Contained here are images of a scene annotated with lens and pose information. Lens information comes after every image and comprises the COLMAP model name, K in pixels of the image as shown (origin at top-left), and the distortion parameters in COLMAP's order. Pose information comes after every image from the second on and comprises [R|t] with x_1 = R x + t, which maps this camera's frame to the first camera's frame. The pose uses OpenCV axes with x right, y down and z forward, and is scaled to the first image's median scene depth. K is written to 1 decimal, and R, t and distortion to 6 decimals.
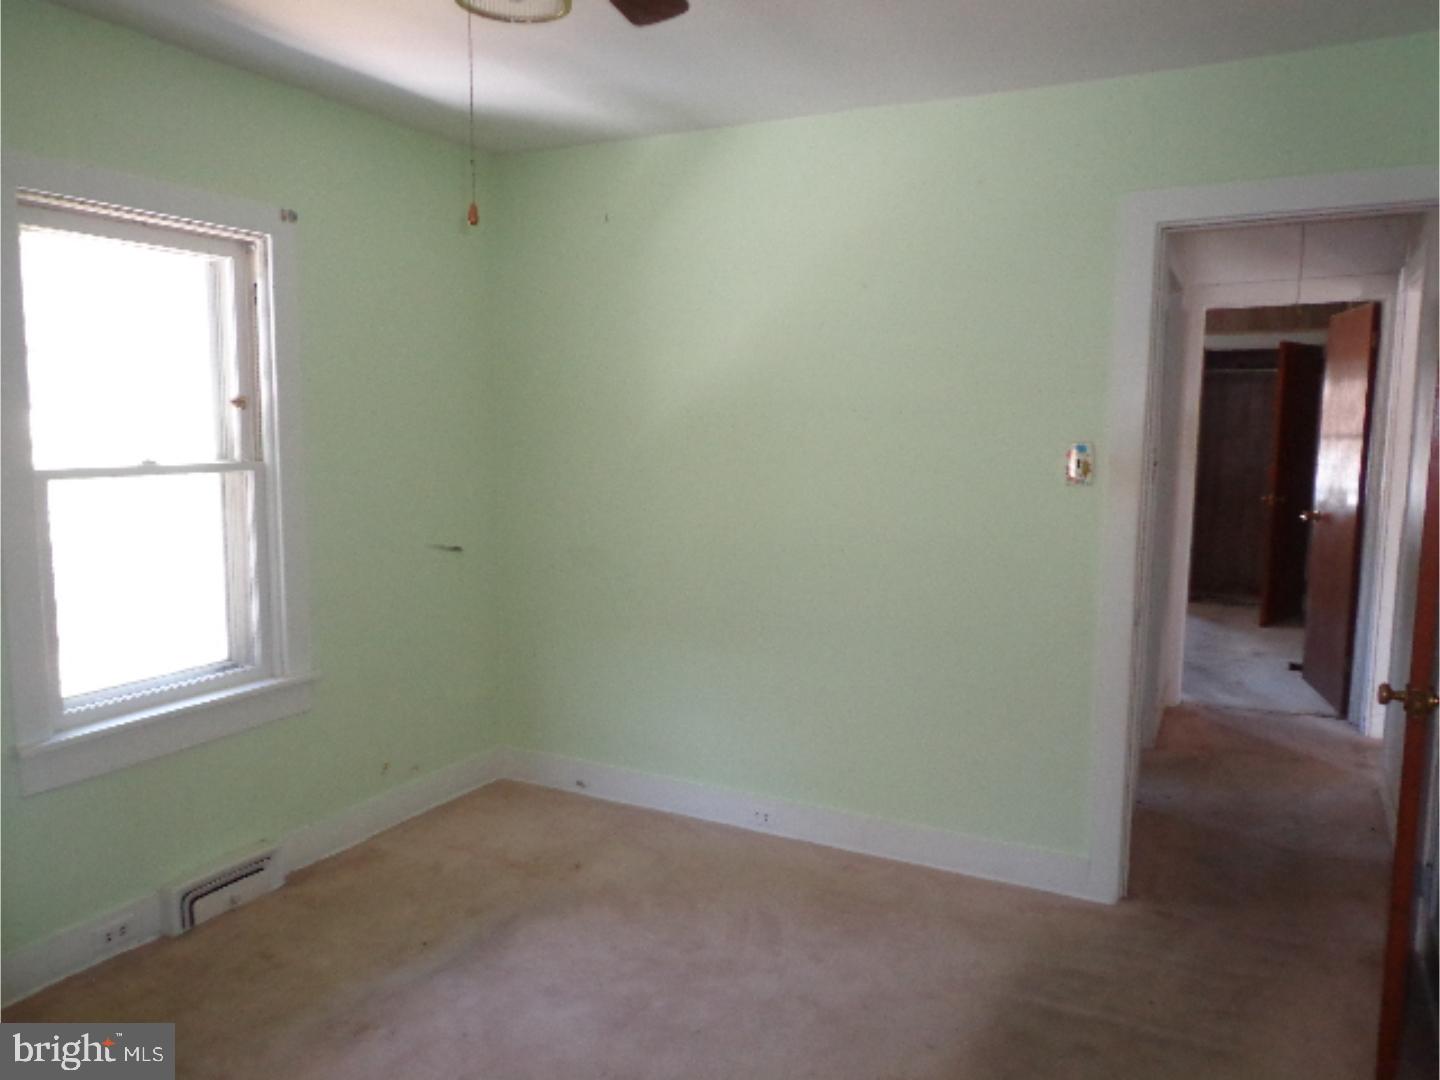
lens RADIAL K [[1050.2, 0, 720.0], [0, 1050.2, 540.0], [0, 0, 1]] dist [-0.002406, -0.001322]
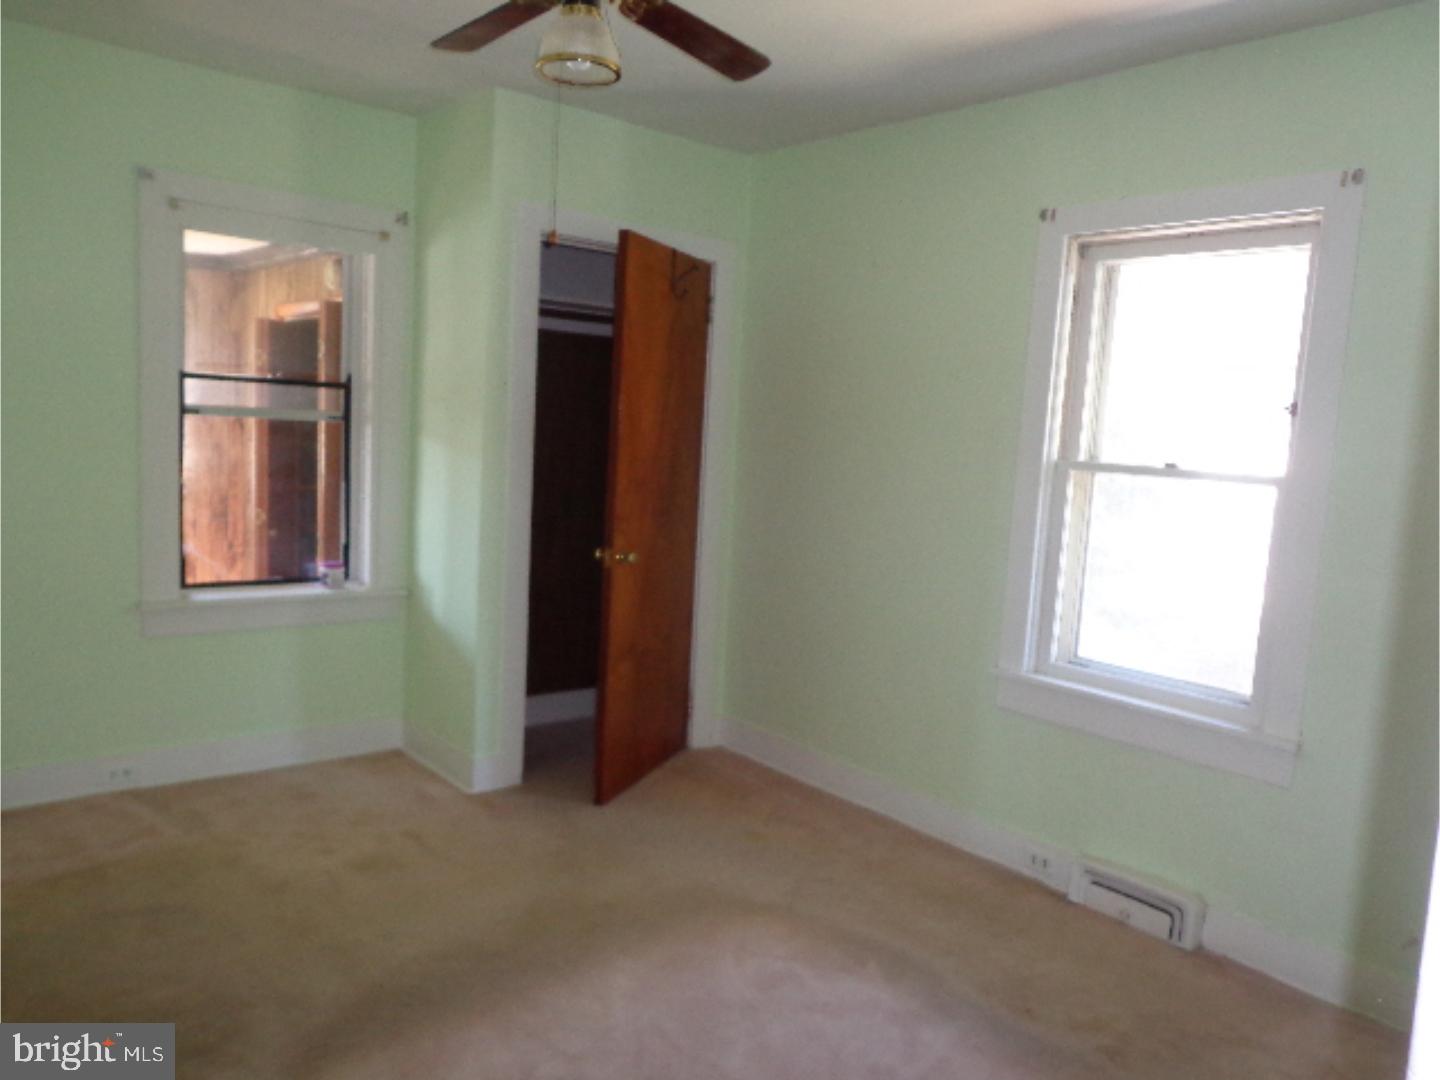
lens RADIAL K [[1050.2, 0, 720.0], [0, 1050.2, 540.0], [0, 0, 1]] dist [-0.002406, -0.001322]
pose [[-0.366266, 0.083269, -0.926777, 0.552134], [-0.161547, 0.975173, 0.151461, -0.084116], [0.916380, 0.205193, -0.343721, 0.918676]]
